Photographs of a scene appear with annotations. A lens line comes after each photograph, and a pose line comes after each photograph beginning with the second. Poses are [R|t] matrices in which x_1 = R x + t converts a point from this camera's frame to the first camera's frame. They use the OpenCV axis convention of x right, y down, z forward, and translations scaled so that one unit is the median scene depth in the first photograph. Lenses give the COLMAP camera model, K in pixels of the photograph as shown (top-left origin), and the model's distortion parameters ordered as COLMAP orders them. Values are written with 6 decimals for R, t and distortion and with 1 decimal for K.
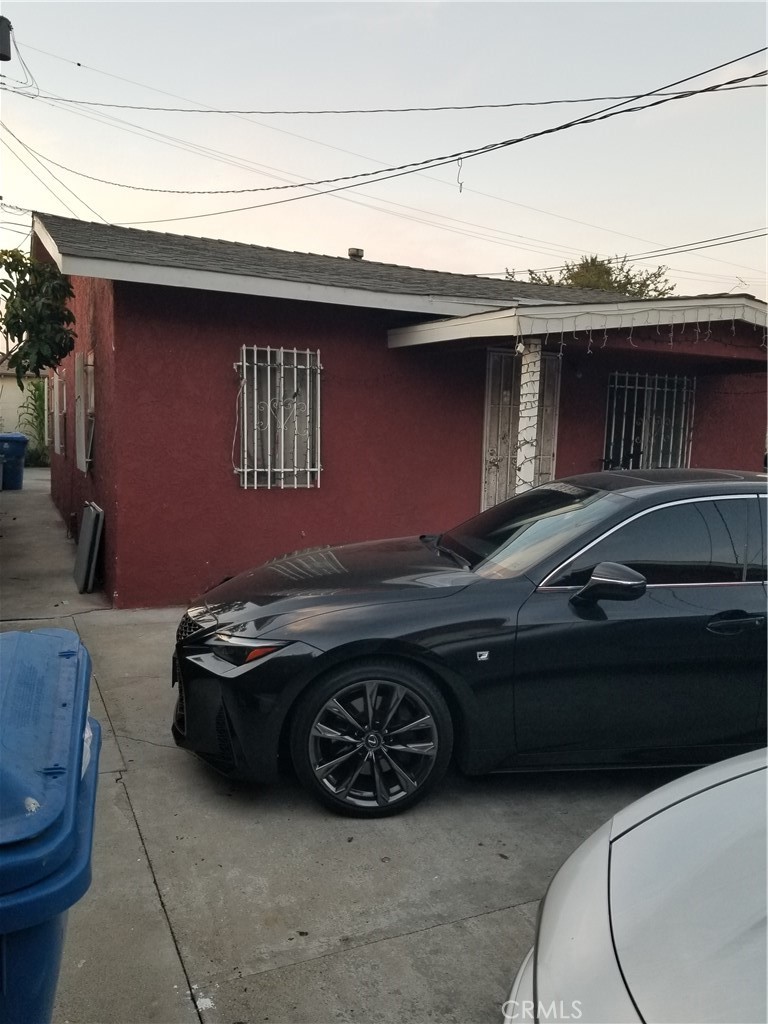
lens RADIAL K [[777.3, 0, 384.0], [0, 777.3, 512.0], [0, 0, 1]] dist [0.054487, -0.124331]
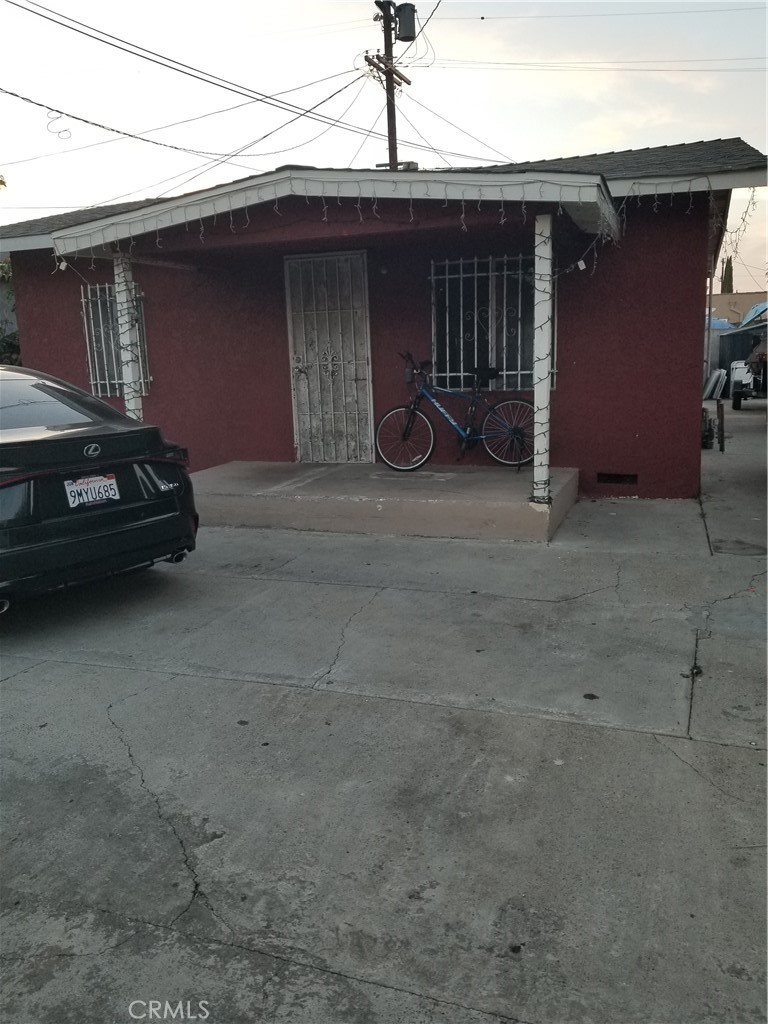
lens RADIAL K [[777.3, 0, 384.0], [0, 777.3, 512.0], [0, 0, 1]] dist [0.054487, -0.124331]
pose [[0.723457, 0.081975, -0.685485, 1.084822], [-0.023643, 0.995285, 0.094070, 0.027825], [0.689964, -0.051848, 0.721984, 0.371366]]
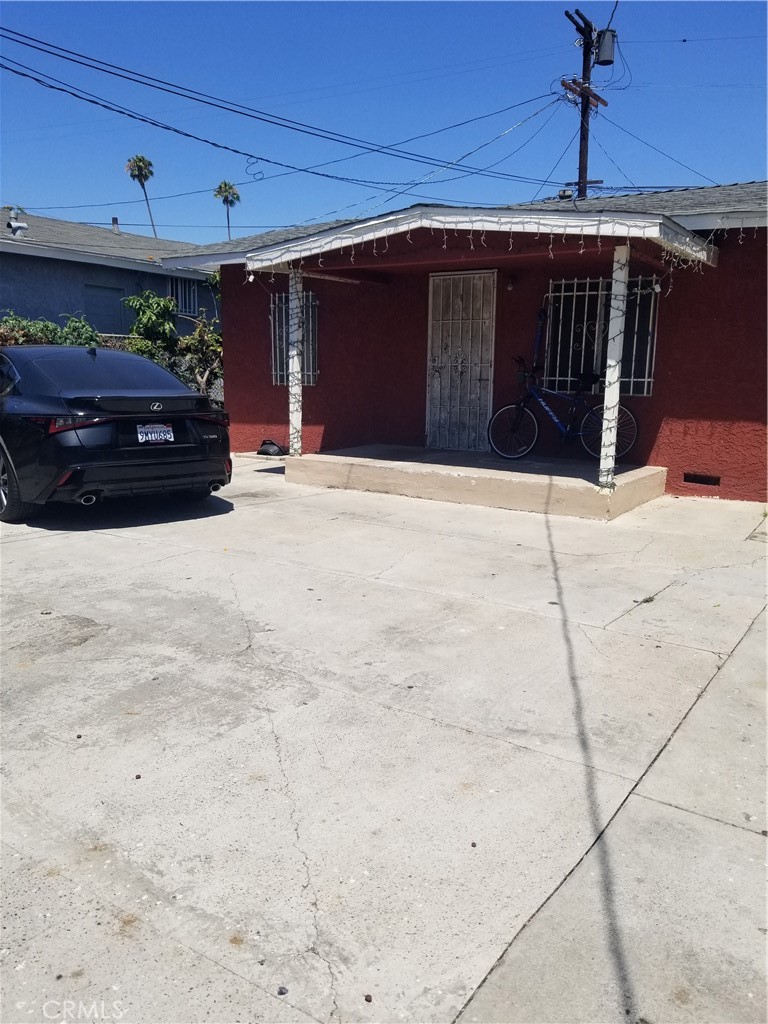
lens RADIAL K [[777.3, 0, 384.0], [0, 777.3, 512.0], [0, 0, 1]] dist [0.054487, -0.124331]
pose [[0.535261, 0.131443, -0.834397, 1.315732], [-0.094967, 0.990920, 0.095179, 0.056844], [0.839331, 0.028294, 0.542884, 0.320285]]
